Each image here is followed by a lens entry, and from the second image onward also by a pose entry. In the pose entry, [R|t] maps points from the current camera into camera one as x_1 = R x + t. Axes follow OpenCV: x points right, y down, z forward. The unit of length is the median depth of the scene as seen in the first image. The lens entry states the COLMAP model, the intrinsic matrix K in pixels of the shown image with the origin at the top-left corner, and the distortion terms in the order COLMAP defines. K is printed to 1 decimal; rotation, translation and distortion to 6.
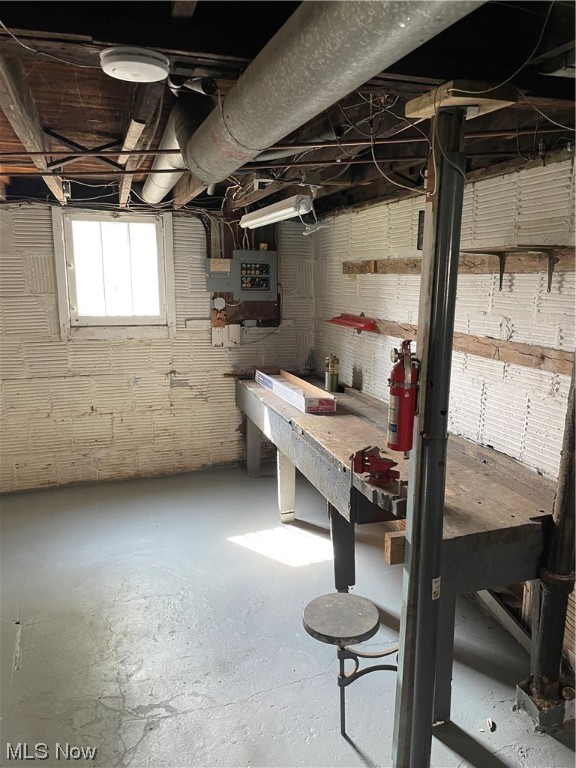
lens RADIAL K [[582.2, 0, 290.9], [0, 582.2, 385.1], [0, 0, 1]] dist [0.059073, -0.052953]
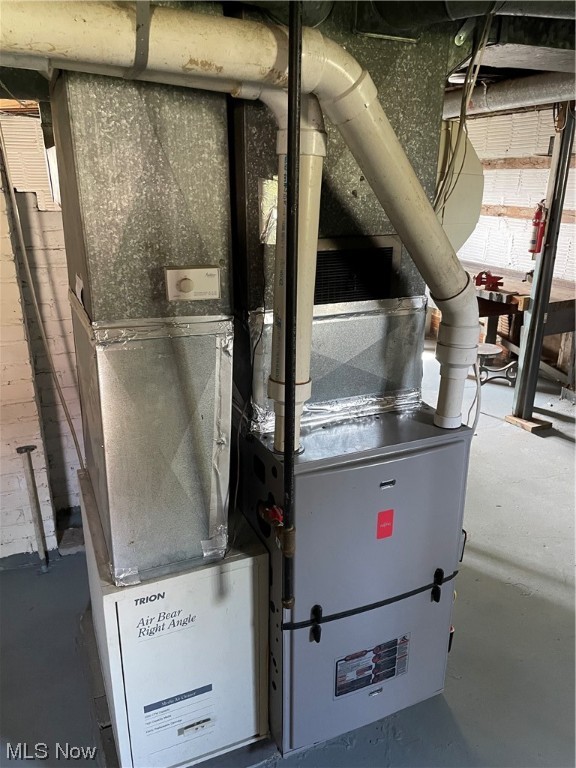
lens RADIAL K [[582.2, 0, 290.9], [0, 582.2, 385.1], [0, 0, 1]] dist [0.059073, -0.052953]
pose [[0.997254, -0.030955, 0.067270, -0.875158], [0.020136, 0.987562, 0.155935, 0.236715], [-0.071260, -0.154152, 0.985474, -1.162640]]
